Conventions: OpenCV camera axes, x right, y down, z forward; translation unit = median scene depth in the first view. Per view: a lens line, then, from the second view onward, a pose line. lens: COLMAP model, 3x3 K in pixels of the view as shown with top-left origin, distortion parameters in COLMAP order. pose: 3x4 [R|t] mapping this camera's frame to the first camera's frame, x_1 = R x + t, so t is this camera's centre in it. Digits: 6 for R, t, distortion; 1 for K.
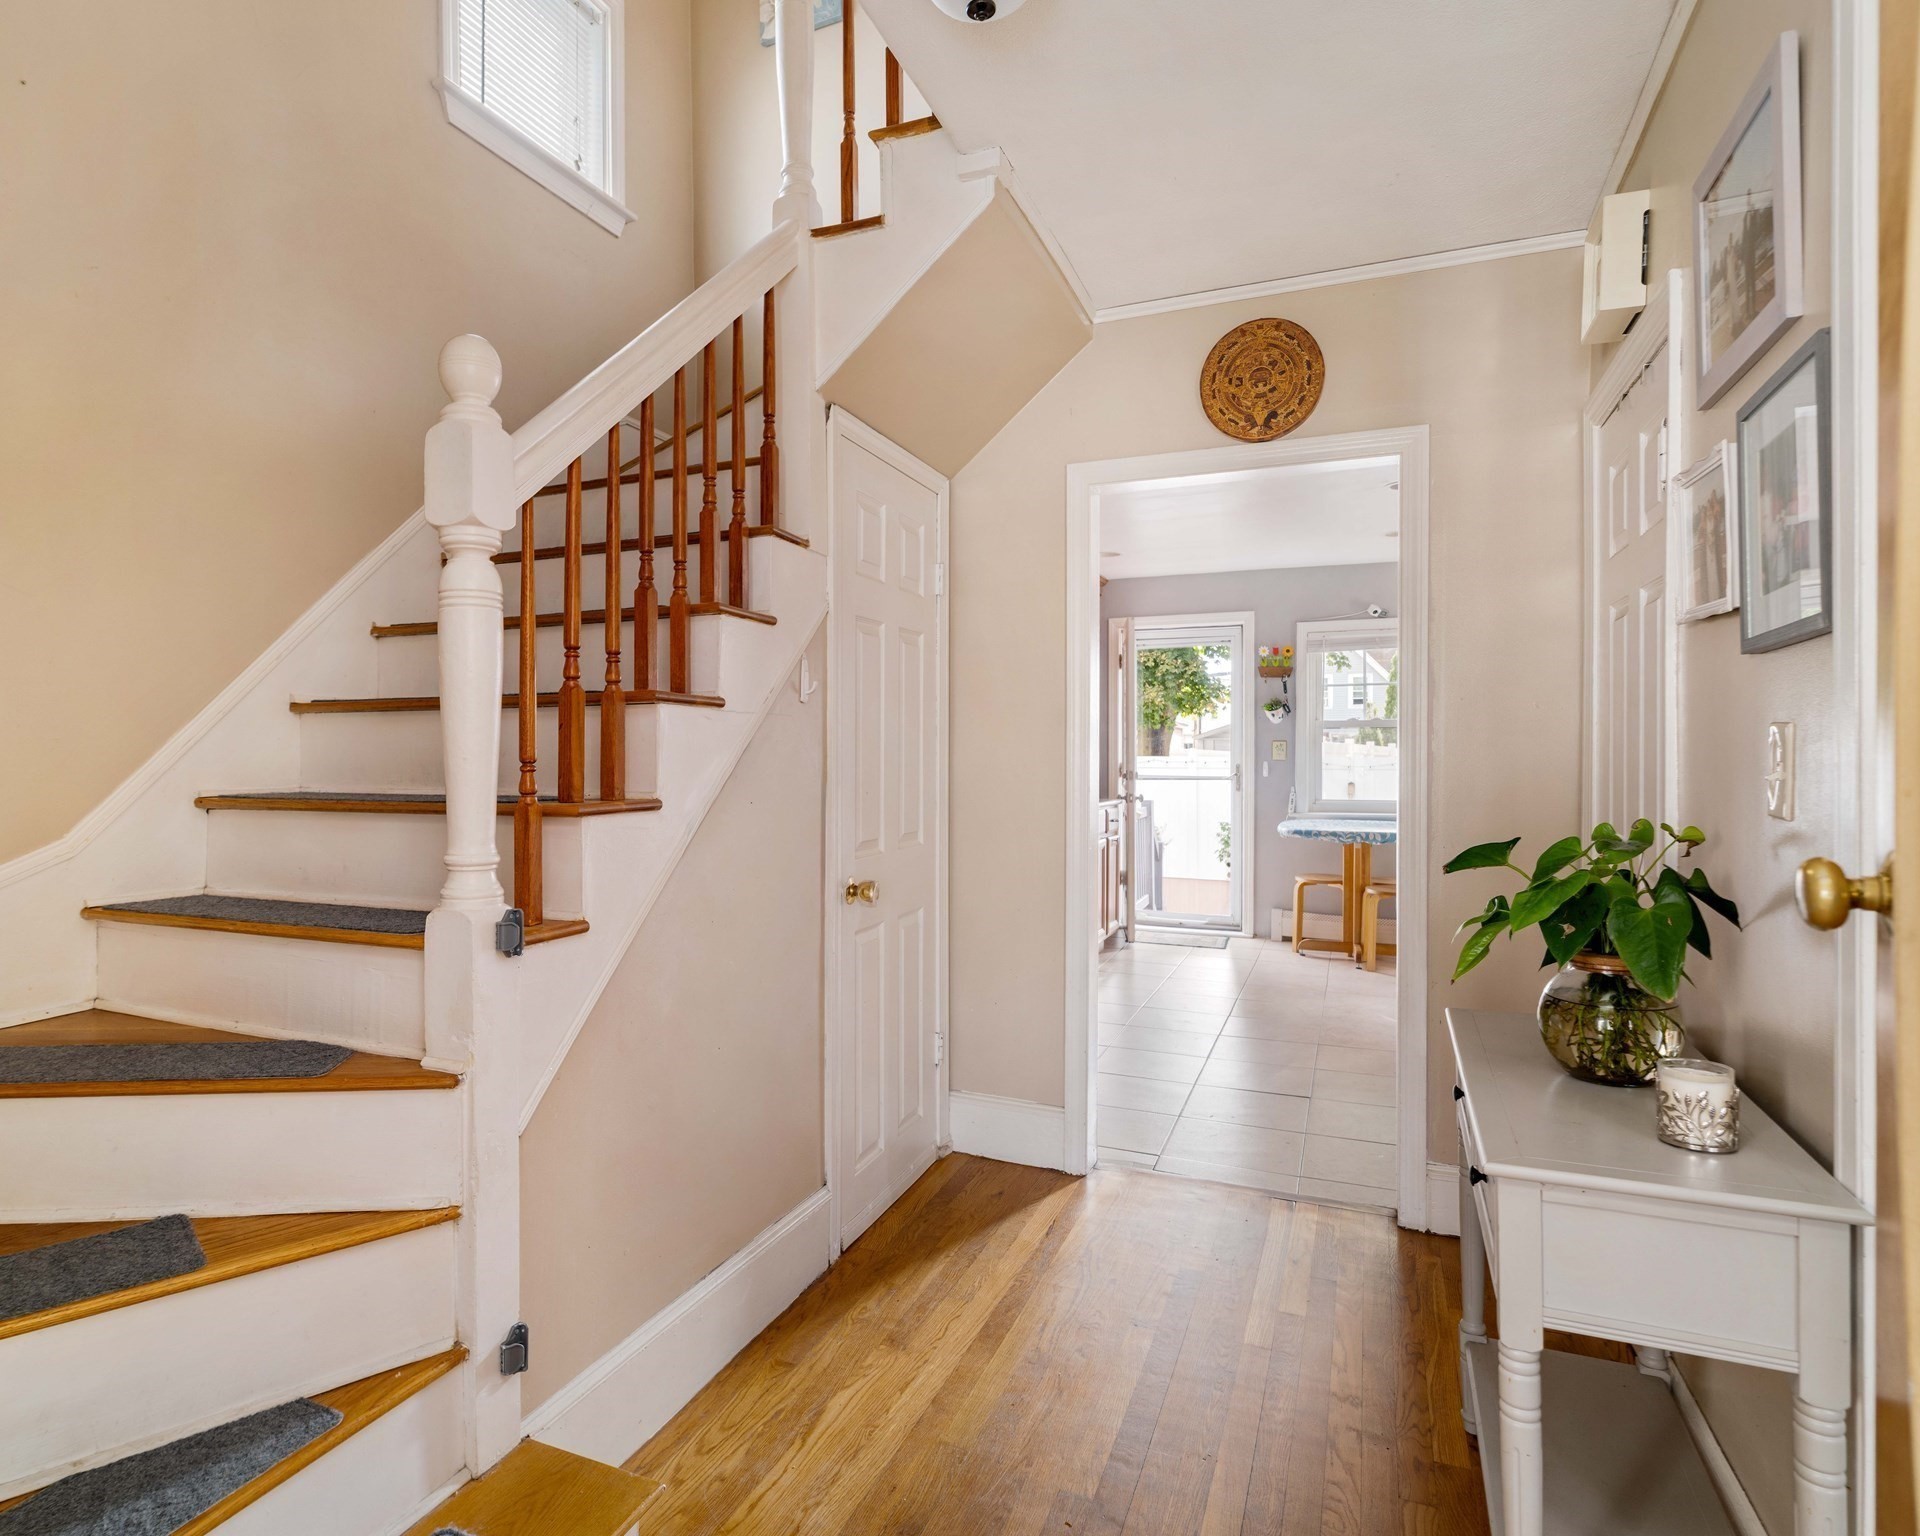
lens RADIAL K [[1035.6, 0, 960.0], [0, 1035.6, 768.0], [0, 0, 1]] dist [0.000131, -0.000012]
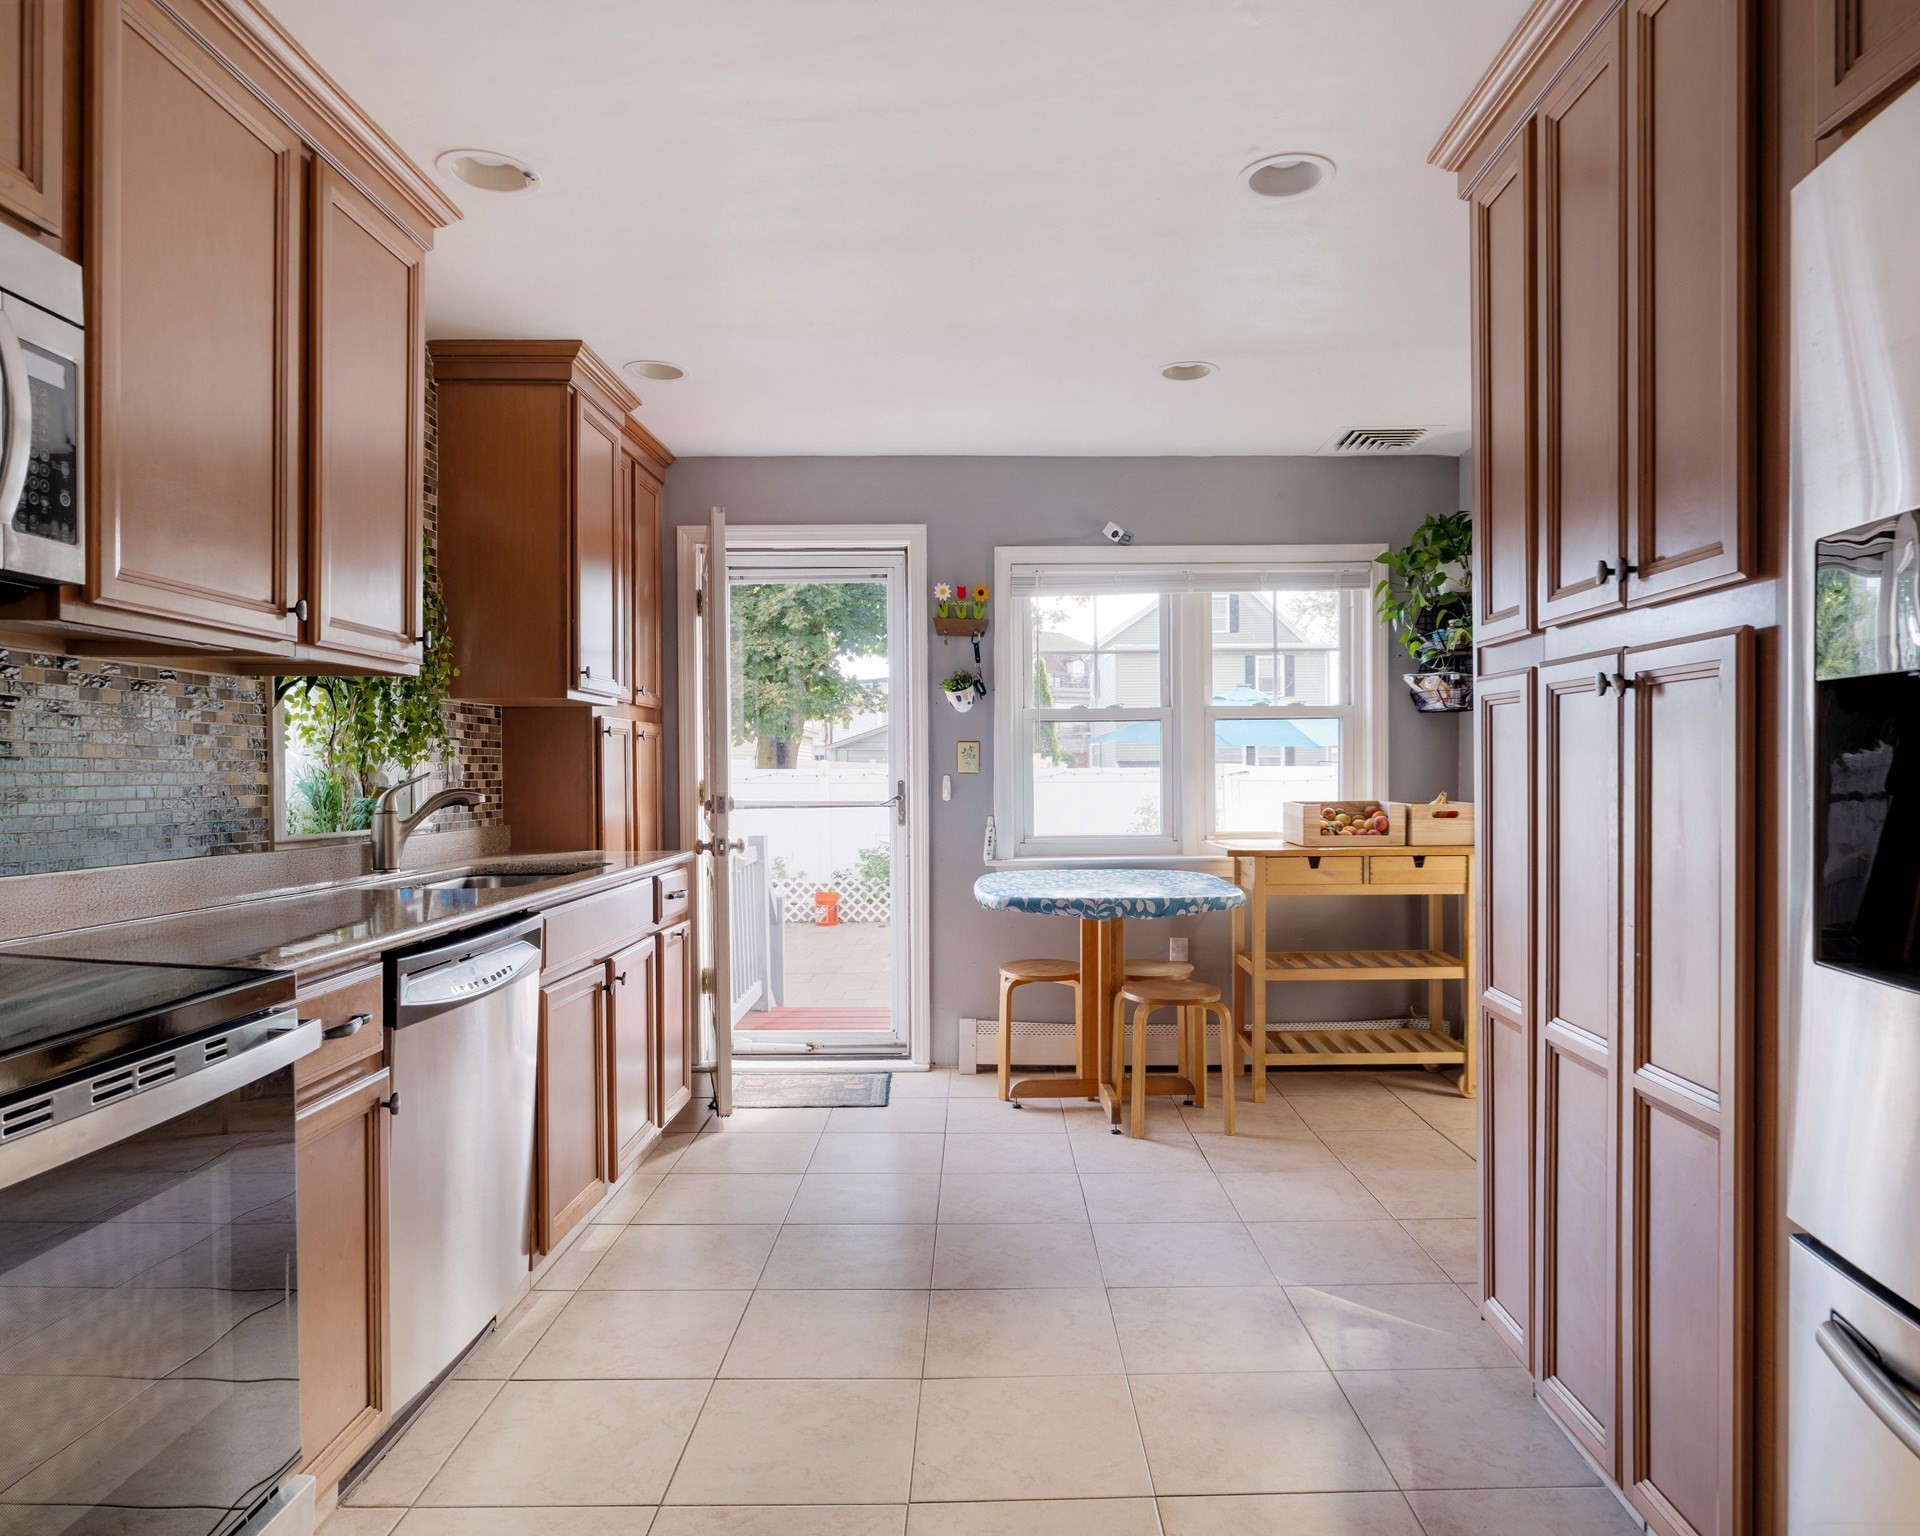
lens RADIAL K [[1118.8, 0, 1003.4], [0, 1118.8, 787.0], [0, 0, 1]] dist [-0.001916, -0.000427]
pose [[0.928095, -0.012820, 0.372124, 0.083506], [0.011190, 0.999916, 0.006540, -0.003644], [-0.372176, -0.001906, 0.928160, 0.383994]]
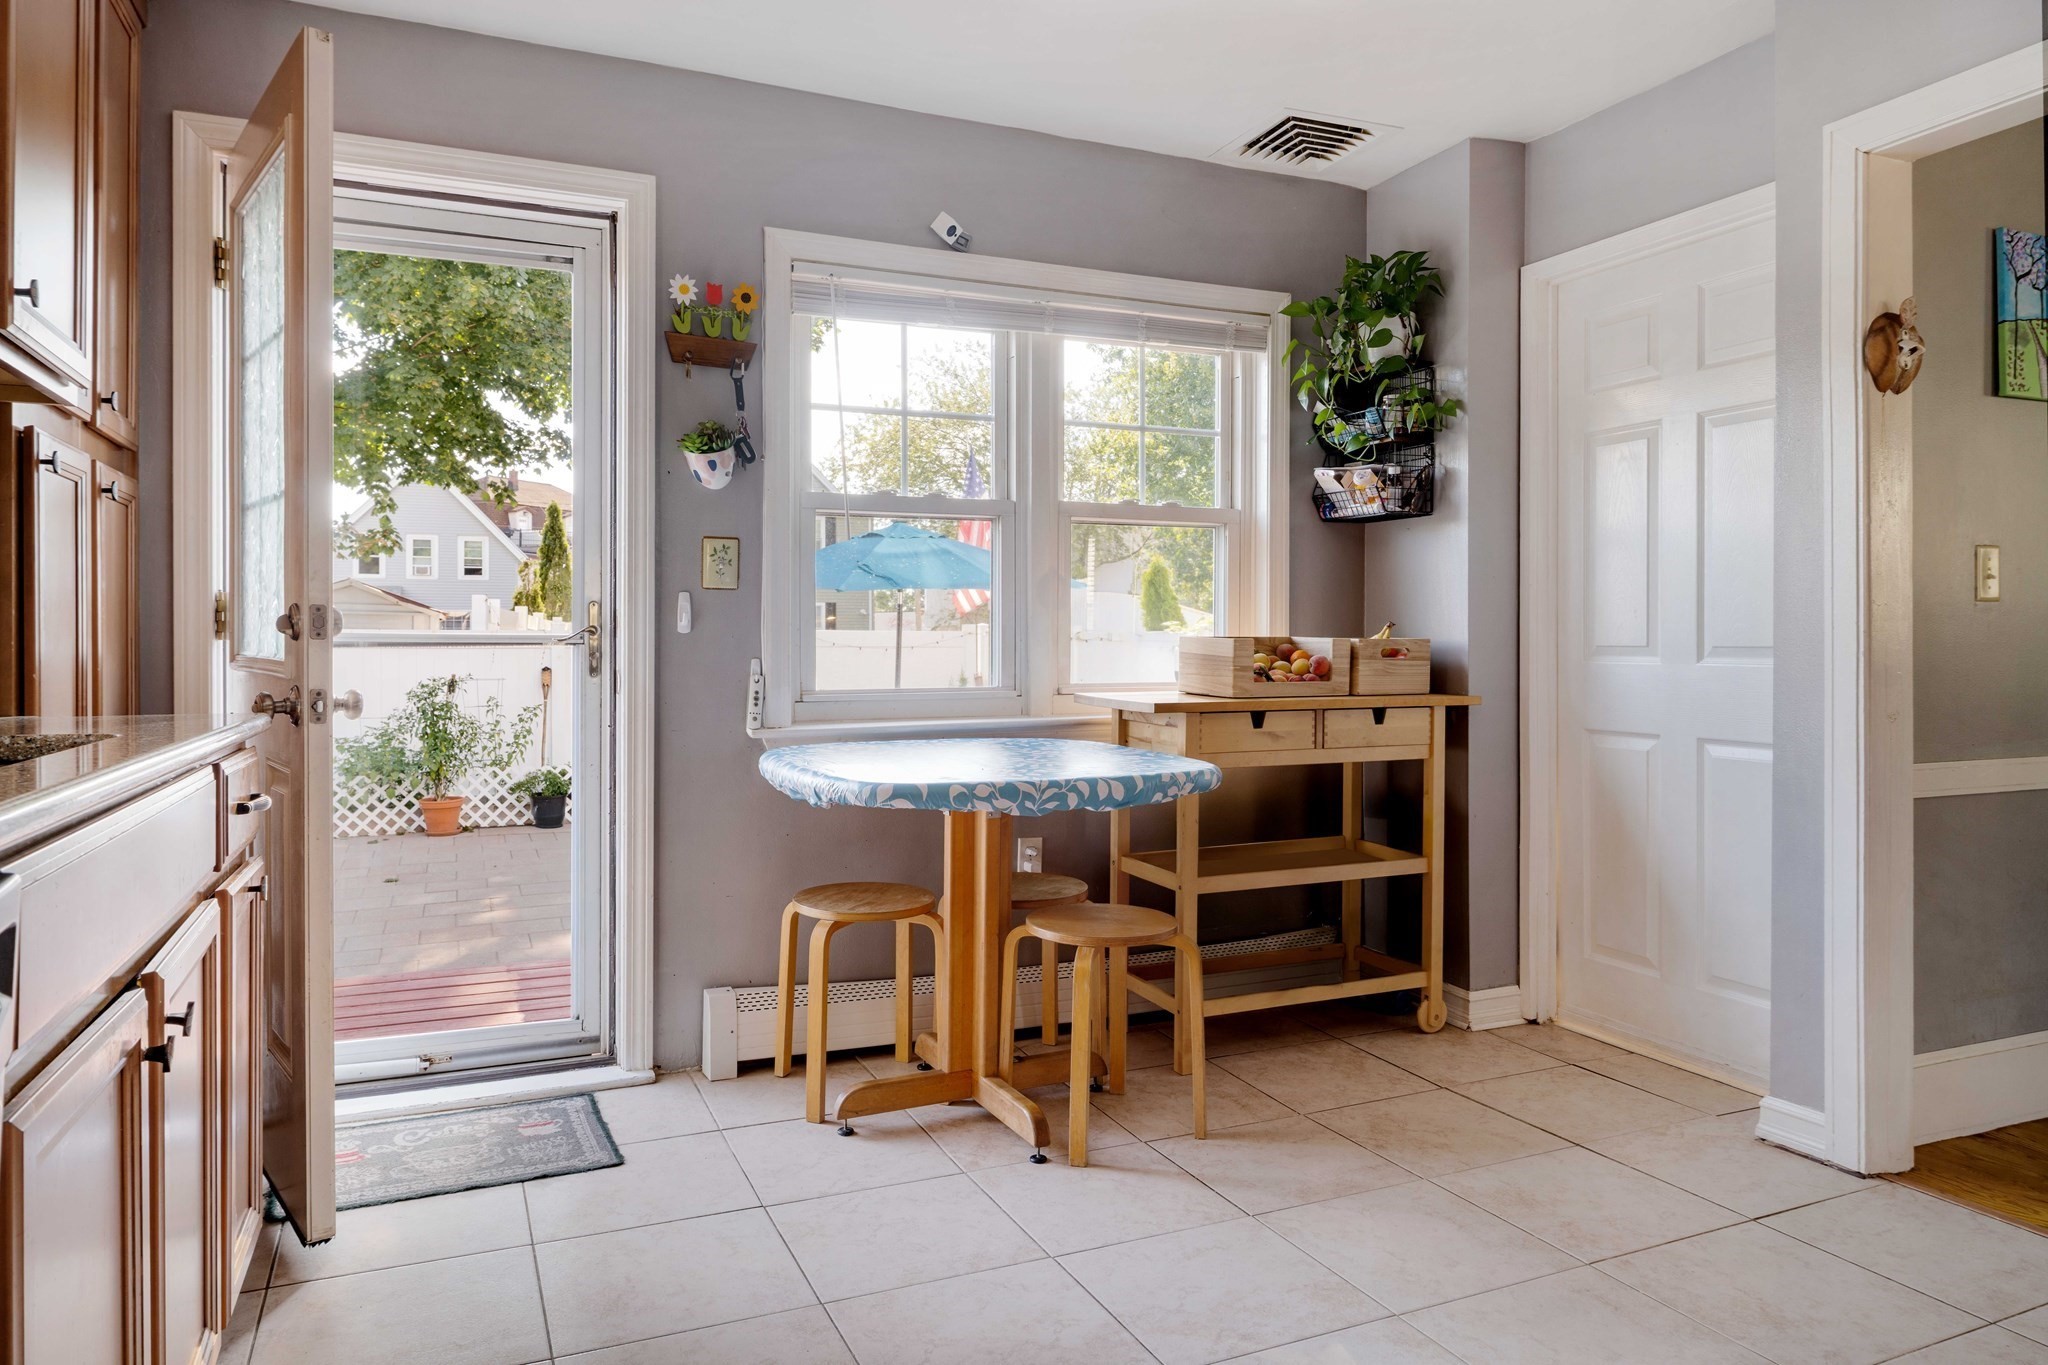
lens RADIAL K [[1237.6, 0, 976.4], [0, 1237.6, 649.0], [0, 0, 1]] dist [-0.004004, -0.002184]
pose [[0.718494, -0.003923, 0.695522, 0.063780], [0.008977, 0.999953, -0.003634, 0.016331], [-0.695475, 0.008855, 0.718495, 0.612807]]
